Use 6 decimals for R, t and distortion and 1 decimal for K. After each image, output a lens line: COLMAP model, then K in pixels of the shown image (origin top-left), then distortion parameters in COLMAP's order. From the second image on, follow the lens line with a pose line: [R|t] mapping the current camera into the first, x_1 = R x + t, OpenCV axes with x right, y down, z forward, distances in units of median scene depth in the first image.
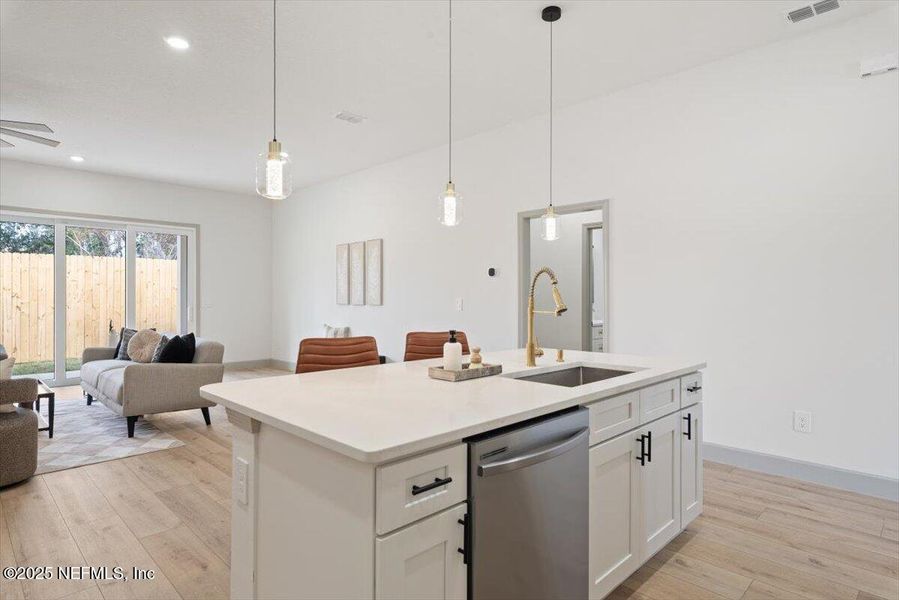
lens RADIAL K [[497.2, 0, 449.5], [0, 497.2, 300.0], [0, 0, 1]] dist [0.000097, 0.000606]
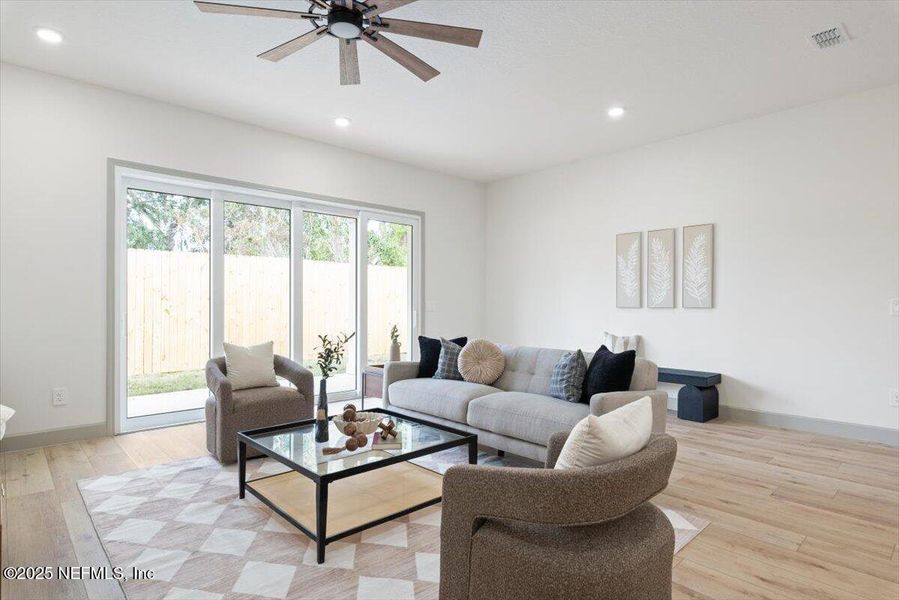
lens RADIAL K [[483.5, 0, 449.5], [0, 483.5, 300.0], [0, 0, 1]] dist [-0.000411, 0.001613]
pose [[0.999522, 0.002922, -0.030789, -0.477257], [-0.003368, 0.999890, -0.014433, 0.008838], [0.030743, 0.014529, 0.999422, 0.204497]]
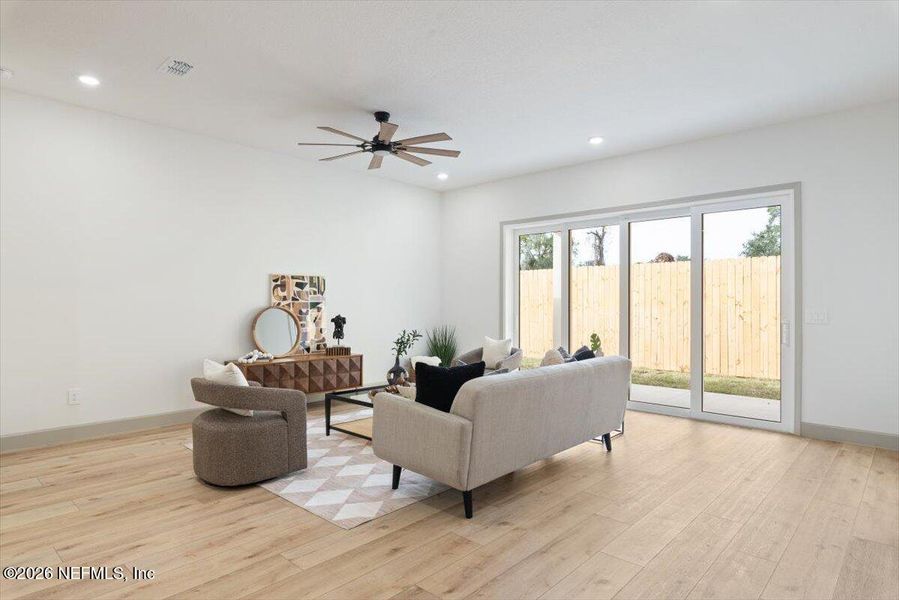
lens RADIAL K [[513.9, 0, 462.4], [0, 513.9, 300.3], [0, 0, 1]] dist [-0.000204, 0.000194]
pose [[0.050087, -0.007152, -0.998719, 0.089363], [-0.010076, 0.999920, -0.007666, -0.003723], [0.998694, 0.010447, 0.050011, 0.629161]]
